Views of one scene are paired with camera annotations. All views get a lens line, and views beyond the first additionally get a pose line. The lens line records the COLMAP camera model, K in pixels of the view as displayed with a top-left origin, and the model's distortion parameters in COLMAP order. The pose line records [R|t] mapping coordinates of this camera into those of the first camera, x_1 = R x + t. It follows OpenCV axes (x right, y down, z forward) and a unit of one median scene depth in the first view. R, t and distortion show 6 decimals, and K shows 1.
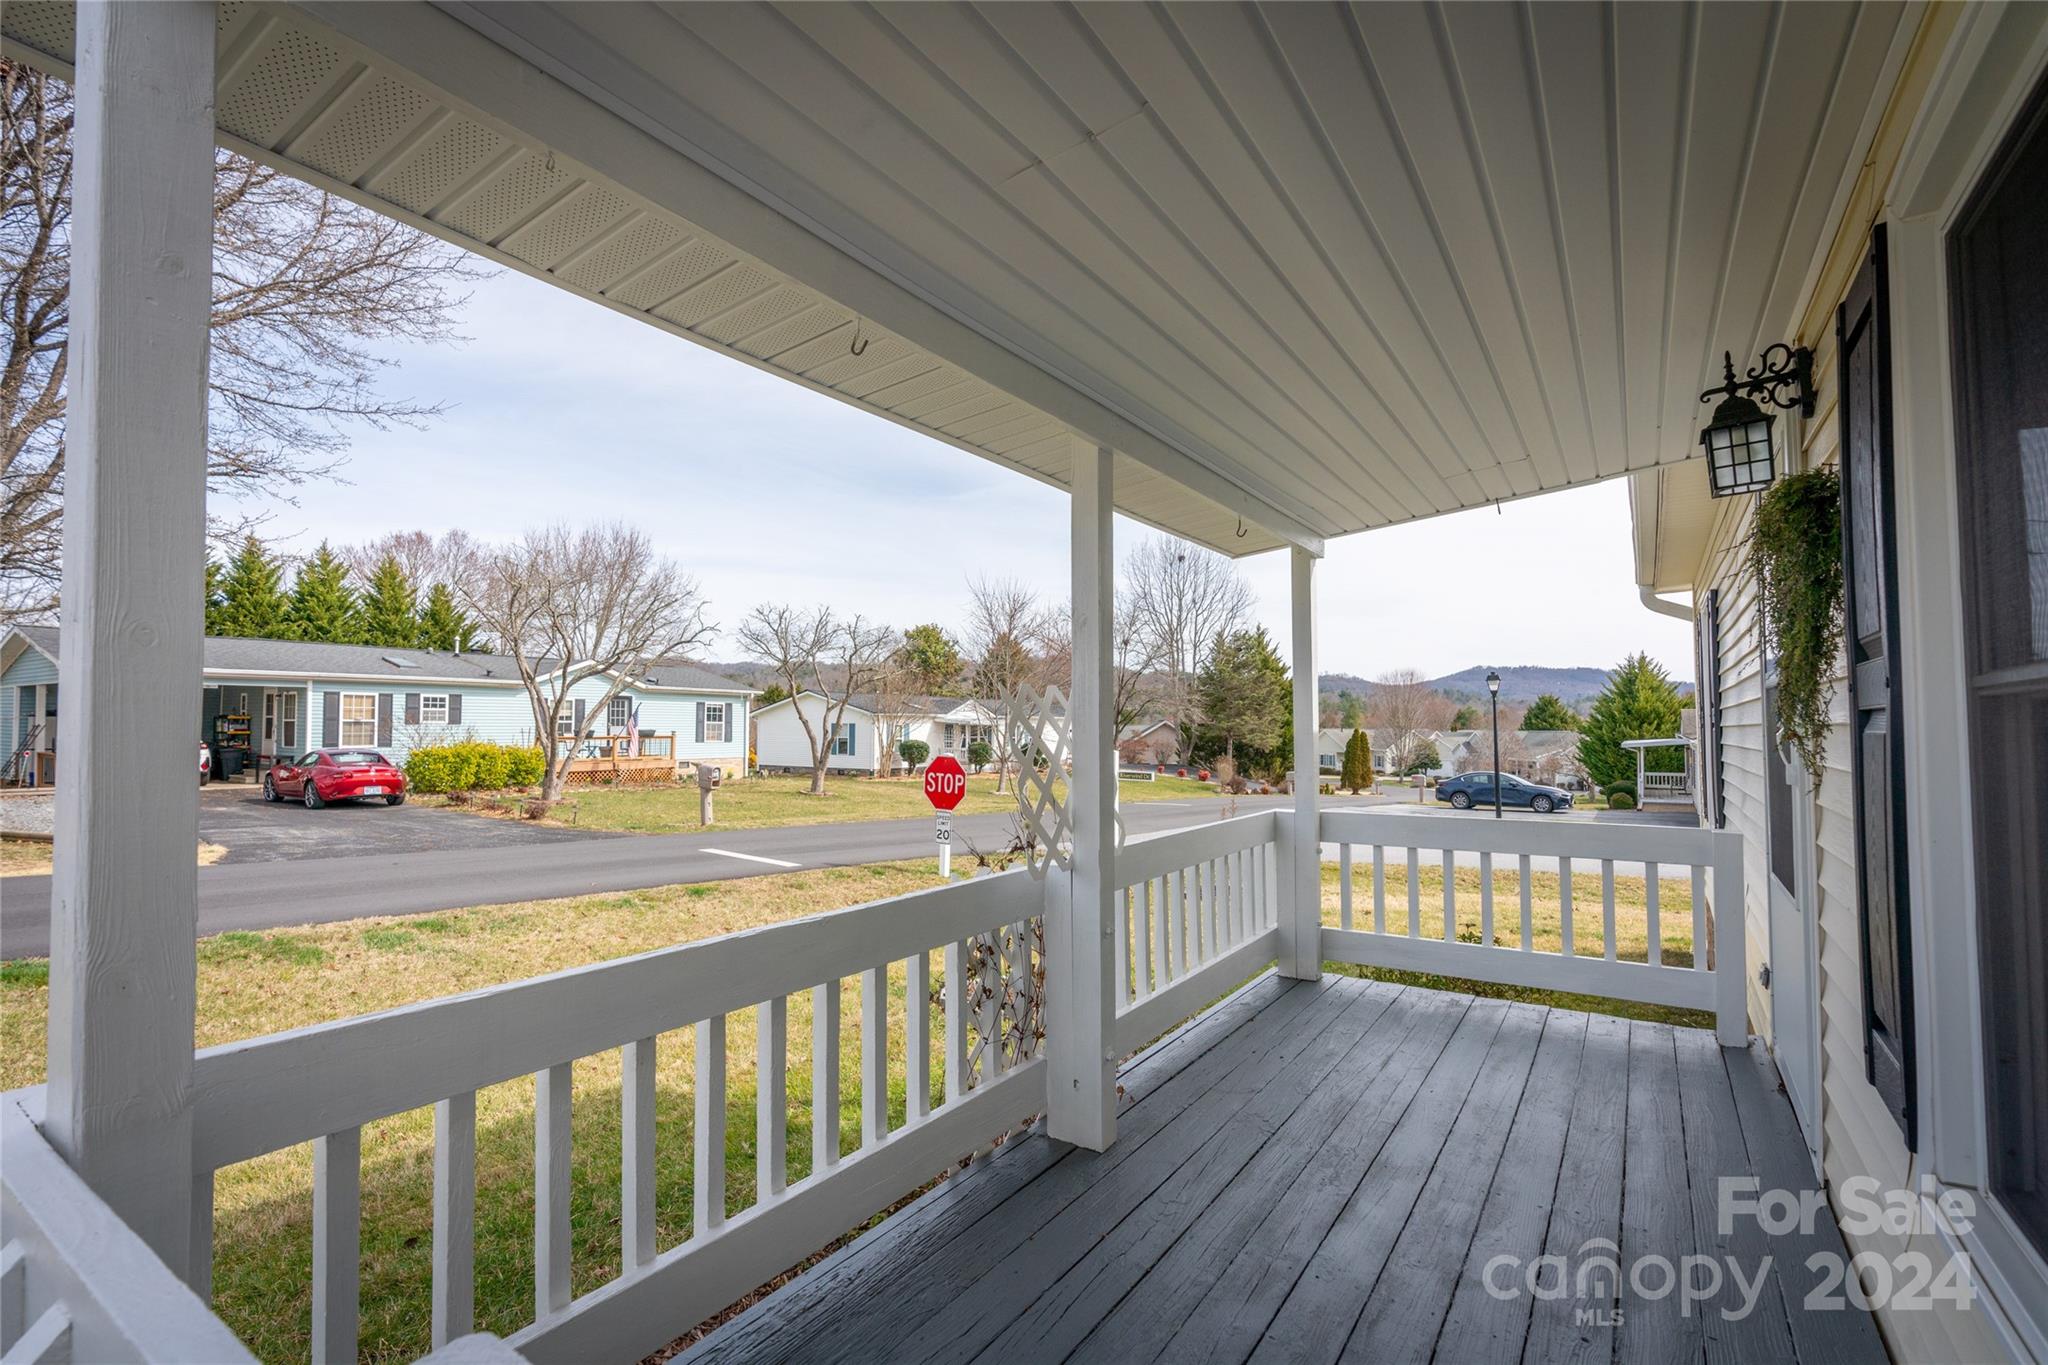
lens RADIAL K [[919.2, 0, 1025.5], [0, 919.2, 685.5], [0, 0, 1]] dist [-0.005605, -0.000259]
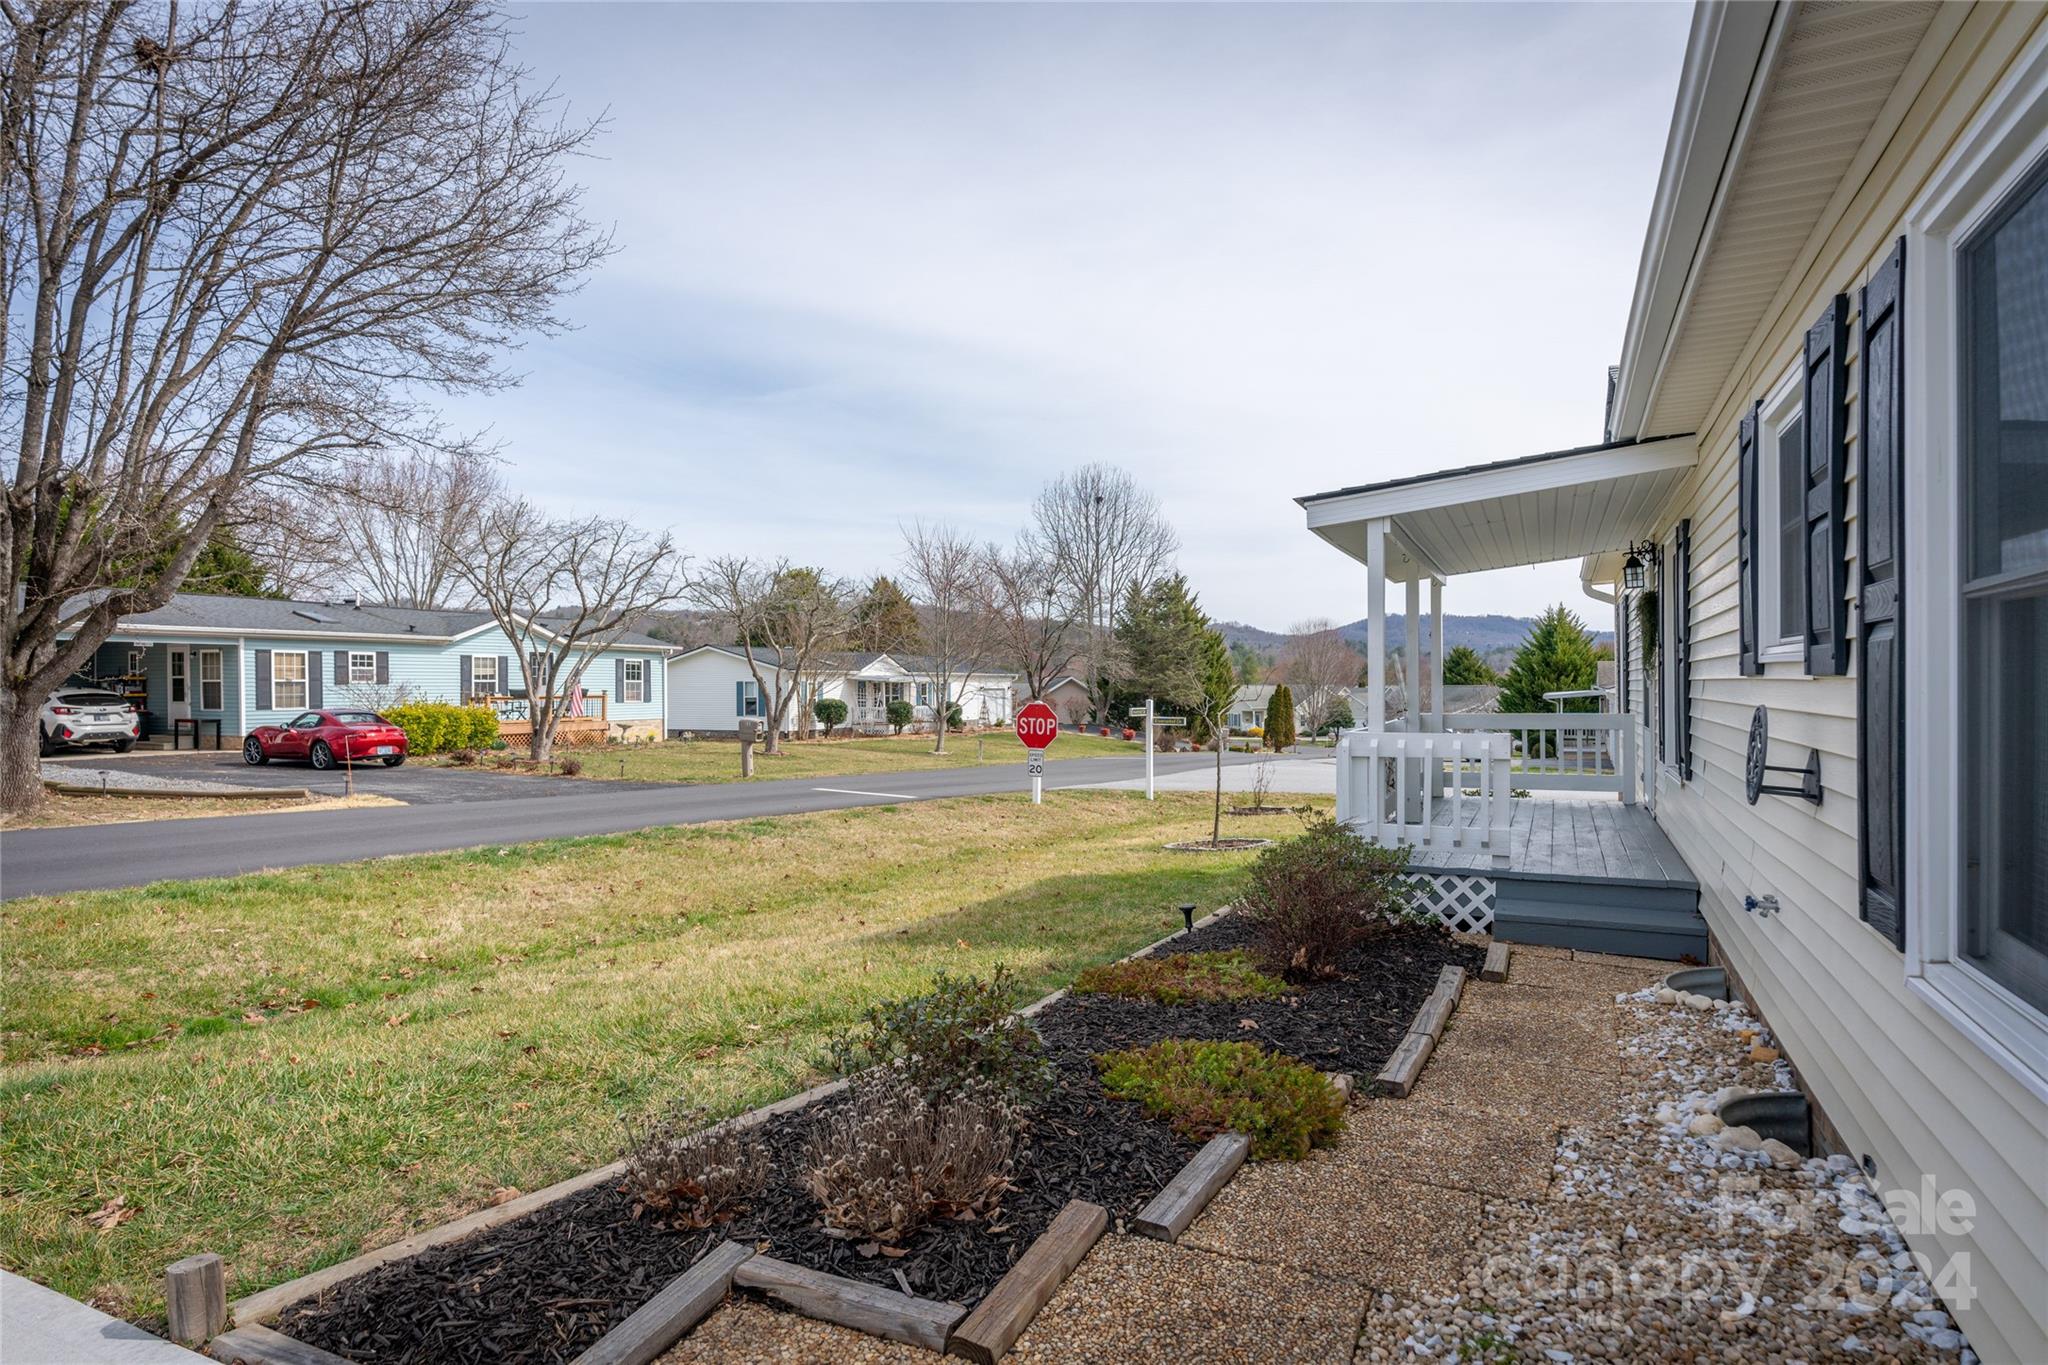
lens RADIAL K [[1123.1, 0, 1021.7], [0, 1123.1, 689.1], [0, 0, 1]] dist [0.002467, -0.000496]
pose [[0.988710, -0.008434, 0.149602, -0.097025], [0.001349, 0.998875, 0.047394, -0.003291], [-0.149833, -0.046658, 0.987610, -0.129978]]
